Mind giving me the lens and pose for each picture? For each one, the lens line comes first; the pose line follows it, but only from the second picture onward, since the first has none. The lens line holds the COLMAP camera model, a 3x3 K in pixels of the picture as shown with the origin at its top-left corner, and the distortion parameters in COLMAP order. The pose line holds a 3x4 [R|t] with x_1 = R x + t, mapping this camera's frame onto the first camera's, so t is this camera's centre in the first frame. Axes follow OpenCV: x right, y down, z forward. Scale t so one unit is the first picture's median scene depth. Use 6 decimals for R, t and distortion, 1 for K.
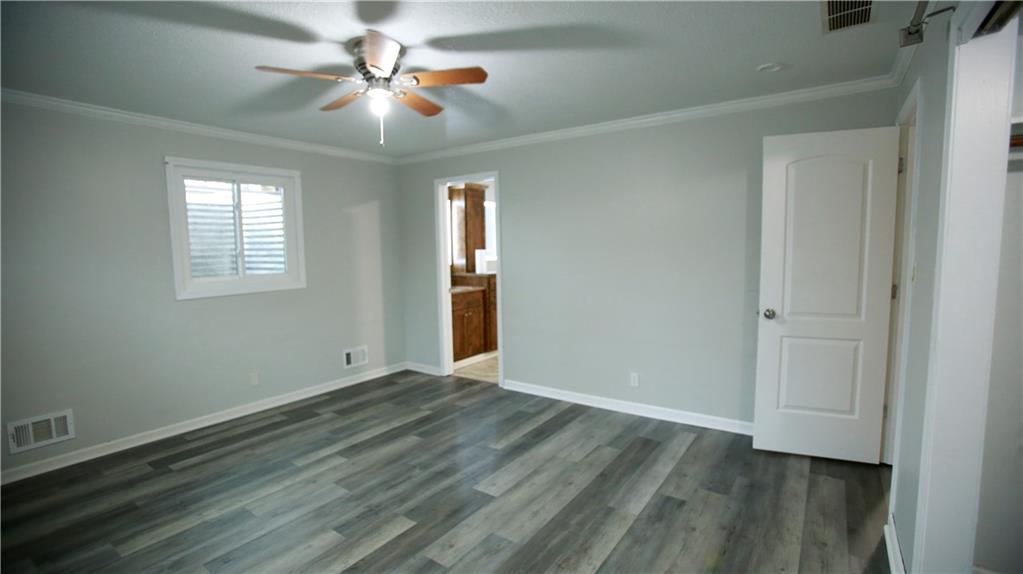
lens RADIAL K [[473.7, 0, 509.8], [0, 473.7, 291.1], [0, 0, 1]] dist [-0.038417, 0.001346]
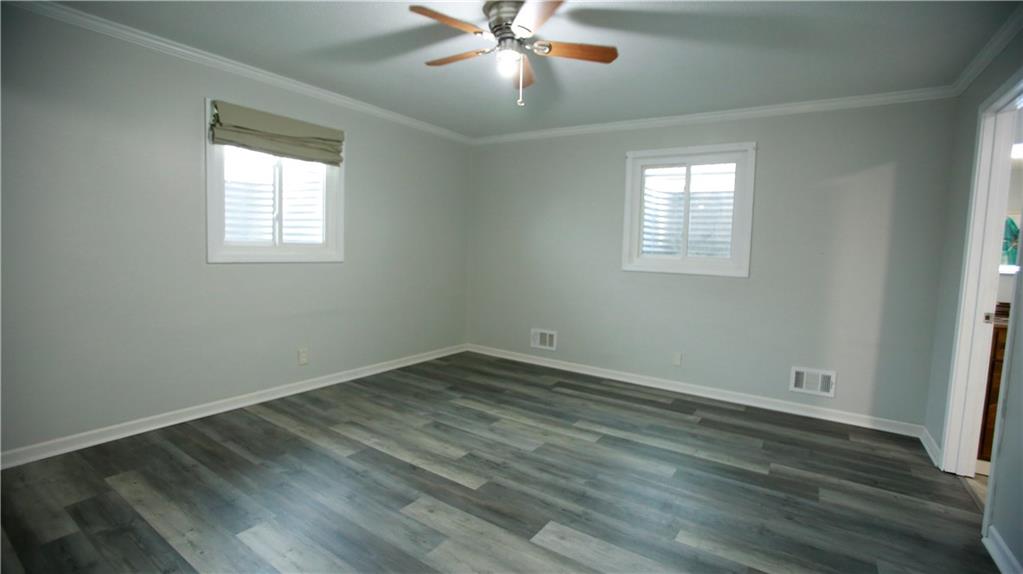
lens RADIAL K [[473.7, 0, 511.1], [0, 473.7, 281.5], [0, 0, 1]] dist [-0.038417, 0.001346]
pose [[0.022852, 0.093201, -0.995385, 0.564130], [-0.131445, 0.987282, 0.089425, -0.026080], [0.991060, 0.128795, 0.034813, 0.746119]]
